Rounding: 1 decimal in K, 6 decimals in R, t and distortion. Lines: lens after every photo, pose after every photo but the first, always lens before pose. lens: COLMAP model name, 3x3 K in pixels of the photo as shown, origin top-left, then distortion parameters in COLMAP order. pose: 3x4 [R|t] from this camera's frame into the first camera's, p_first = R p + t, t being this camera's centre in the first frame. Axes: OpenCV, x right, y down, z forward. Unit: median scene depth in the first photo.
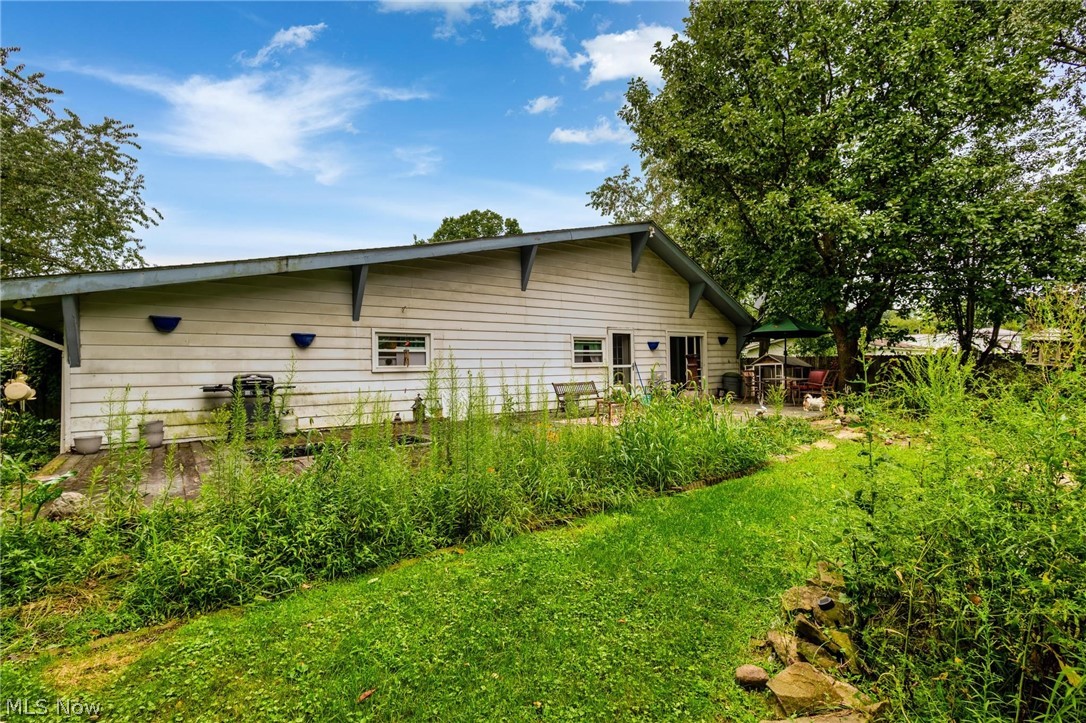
lens RADIAL K [[500.7, 0, 546.8], [0, 500.7, 357.2], [0, 0, 1]] dist [0.009409, -0.001555]
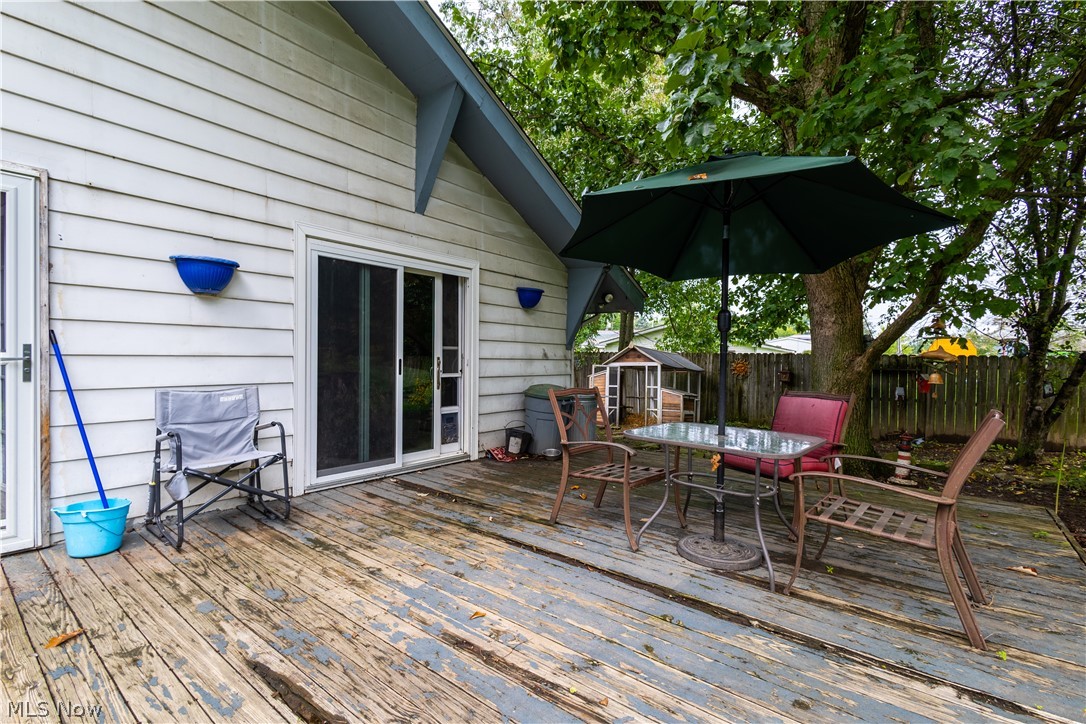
lens RADIAL K [[500.7, 0, 546.7], [0, 500.7, 365.7], [0, 0, 1]] dist [0.009409, -0.001555]
pose [[0.966464, 0.028385, 0.255228, 0.270778], [-0.036267, 0.998998, 0.026228, 0.006269], [-0.254227, -0.034605, 0.966525, 0.637537]]
